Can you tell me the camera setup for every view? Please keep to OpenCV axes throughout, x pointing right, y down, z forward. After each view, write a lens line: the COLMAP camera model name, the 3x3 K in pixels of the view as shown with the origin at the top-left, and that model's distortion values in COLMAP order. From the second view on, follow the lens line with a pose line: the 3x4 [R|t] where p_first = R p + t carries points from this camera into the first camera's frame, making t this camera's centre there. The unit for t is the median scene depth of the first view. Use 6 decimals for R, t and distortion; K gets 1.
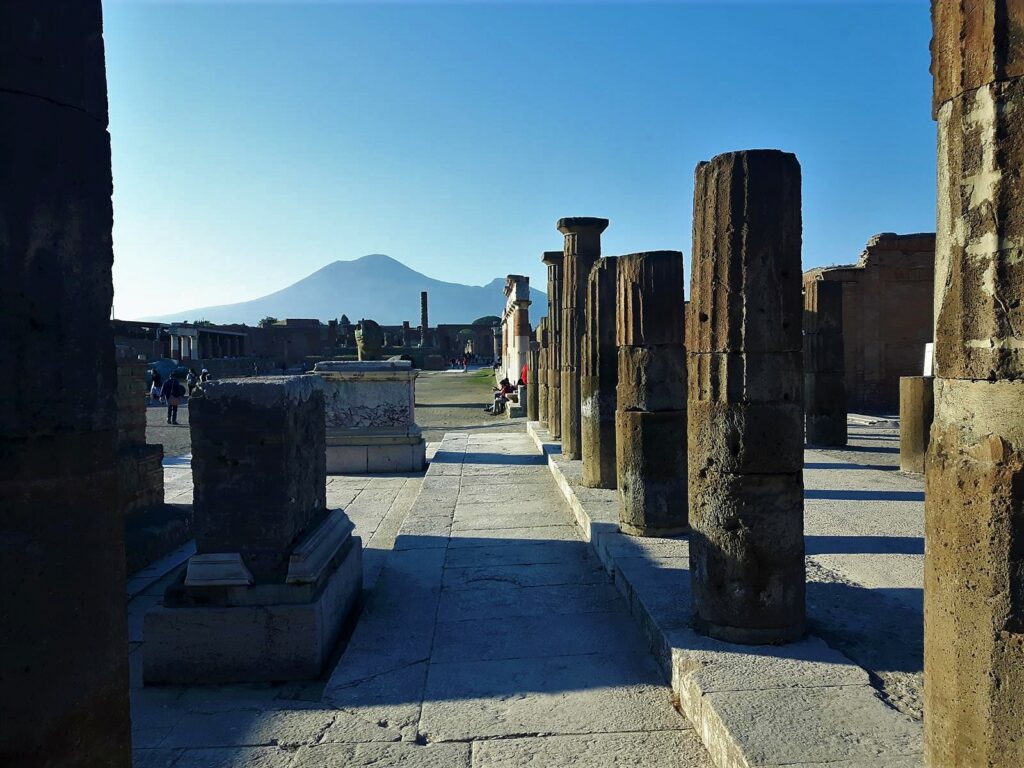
lens RADIAL K [[843.2, 0, 522.9], [0, 843.2, 412.1], [0, 0, 1]] dist [0.117954, -0.259055]
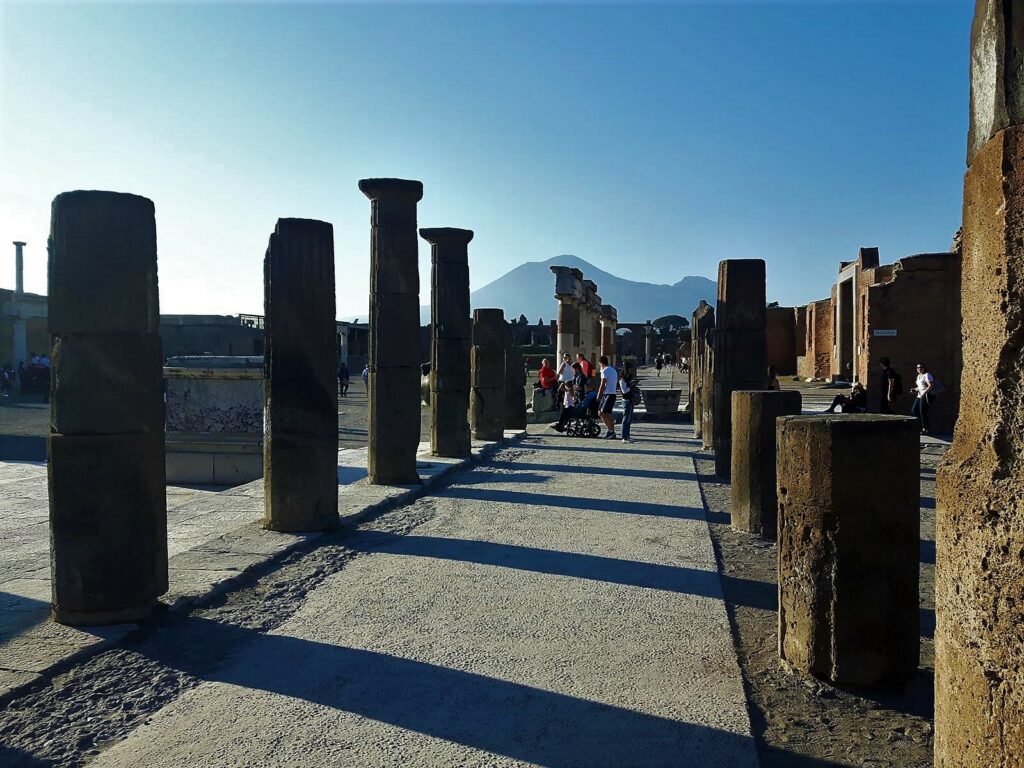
lens RADIAL K [[843.2, 0, 522.9], [0, 843.2, 412.1], [0, 0, 1]] dist [0.117954, -0.259055]
pose [[0.973517, 0.032177, -0.226338, 0.188569], [-0.032291, 0.999473, 0.003201, -0.009240], [0.226322, 0.004192, 0.974044, 0.126742]]
